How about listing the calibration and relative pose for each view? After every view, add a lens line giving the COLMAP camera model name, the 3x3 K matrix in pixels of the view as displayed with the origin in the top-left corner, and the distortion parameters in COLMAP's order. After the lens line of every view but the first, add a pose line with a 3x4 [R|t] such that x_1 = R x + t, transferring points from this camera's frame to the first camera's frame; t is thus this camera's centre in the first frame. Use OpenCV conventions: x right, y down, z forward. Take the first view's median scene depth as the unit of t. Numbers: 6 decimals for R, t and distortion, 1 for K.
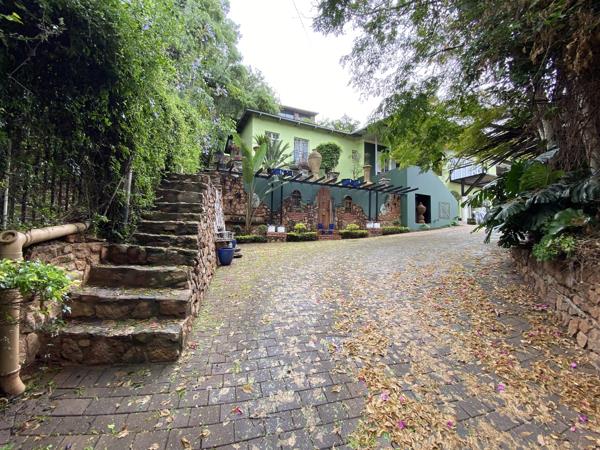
lens RADIAL K [[241.1, 0, 300.0], [0, 241.1, 225.0], [0, 0, 1]] dist [0.010521, -0.017623]
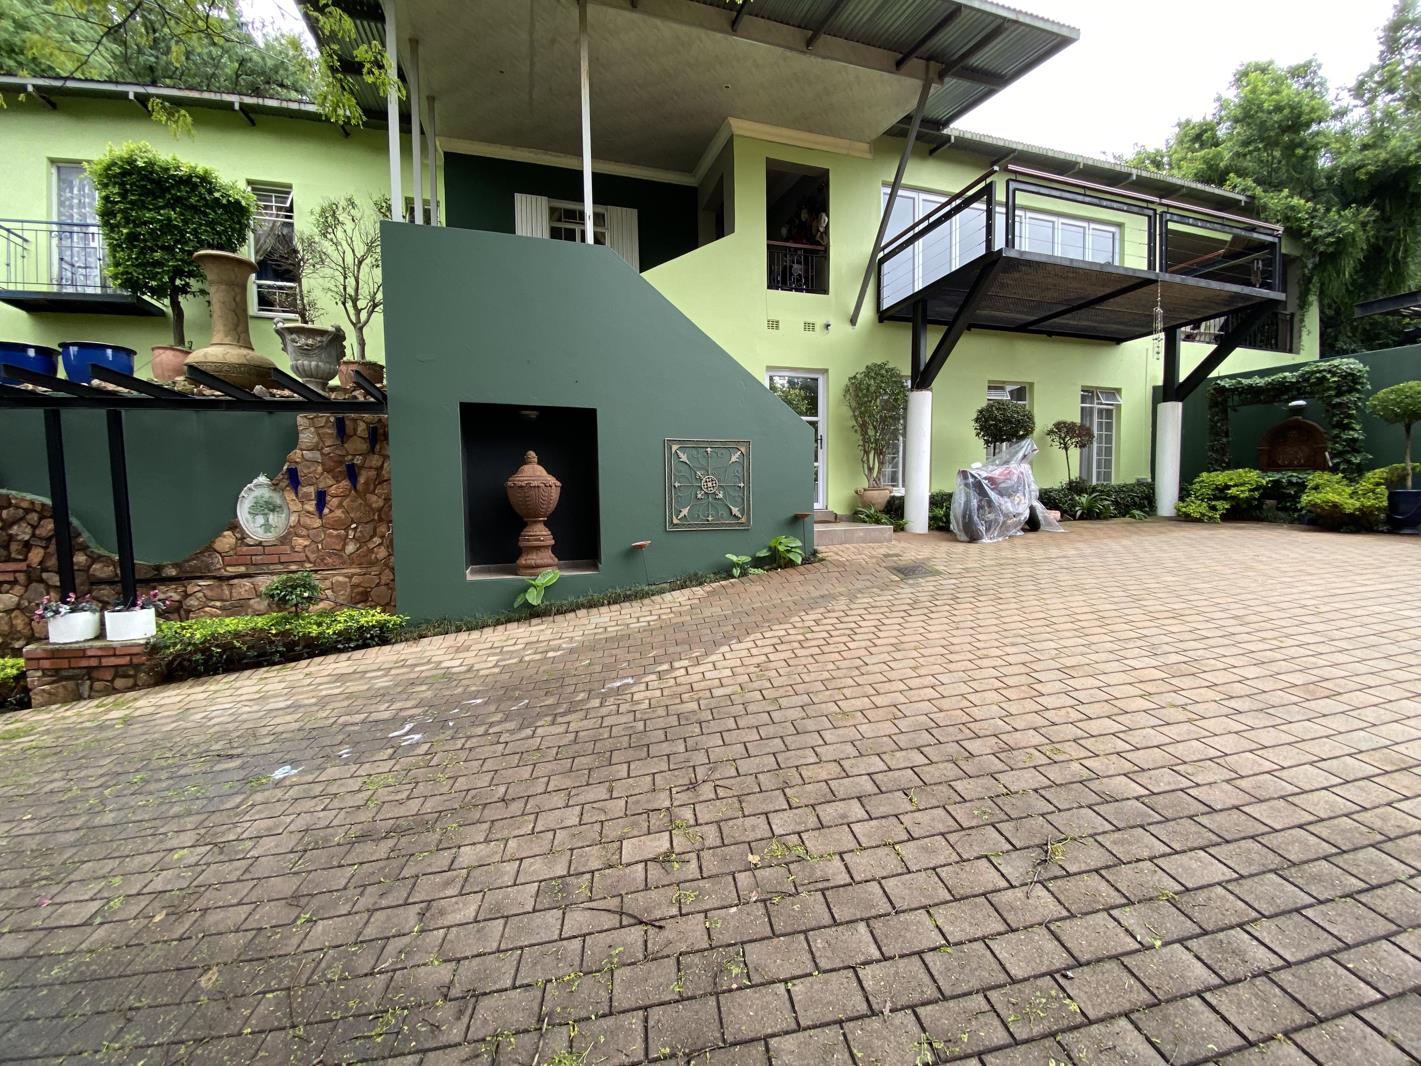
lens RADIAL K [[571.0, 0, 710.5], [0, 571.0, 533.0], [0, 0, 1]] dist [0.010521, -0.017623]
pose [[0.990089, -0.026424, -0.137935, 0.707586], [0.043382, 0.991652, 0.121425, -0.082059], [0.133575, -0.126205, 0.982970, 0.628752]]
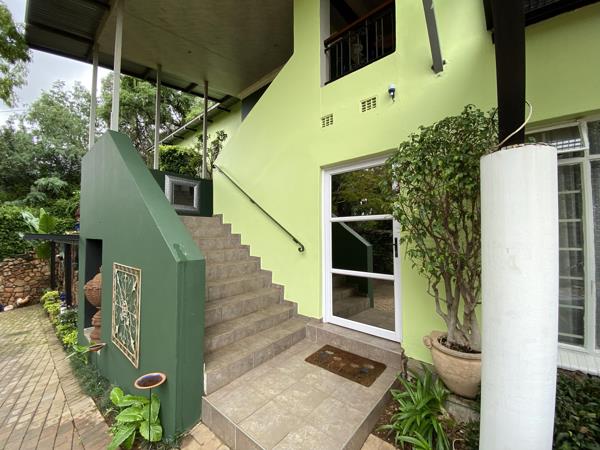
lens RADIAL K [[241.1, 0, 300.0], [0, 241.1, 225.0], [0, 0, 1]] dist [0.010521, -0.017623]
pose [[0.411573, -0.052866, -0.909842, 0.896903], [0.077564, 0.996726, -0.022828, -0.121990], [0.908070, -0.061175, 0.414326, 1.148636]]
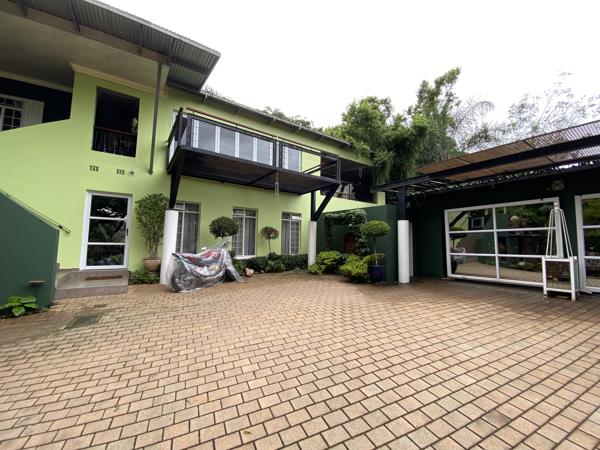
lens RADIAL K [[241.1, 0, 300.0], [0, 241.1, 225.0], [0, 0, 1]] dist [0.010521, -0.017623]
pose [[0.985490, 0.008762, 0.169507, 1.022190], [-0.007801, 0.999950, -0.006332, -0.115600], [-0.169554, 0.004917, 0.985509, 0.730263]]
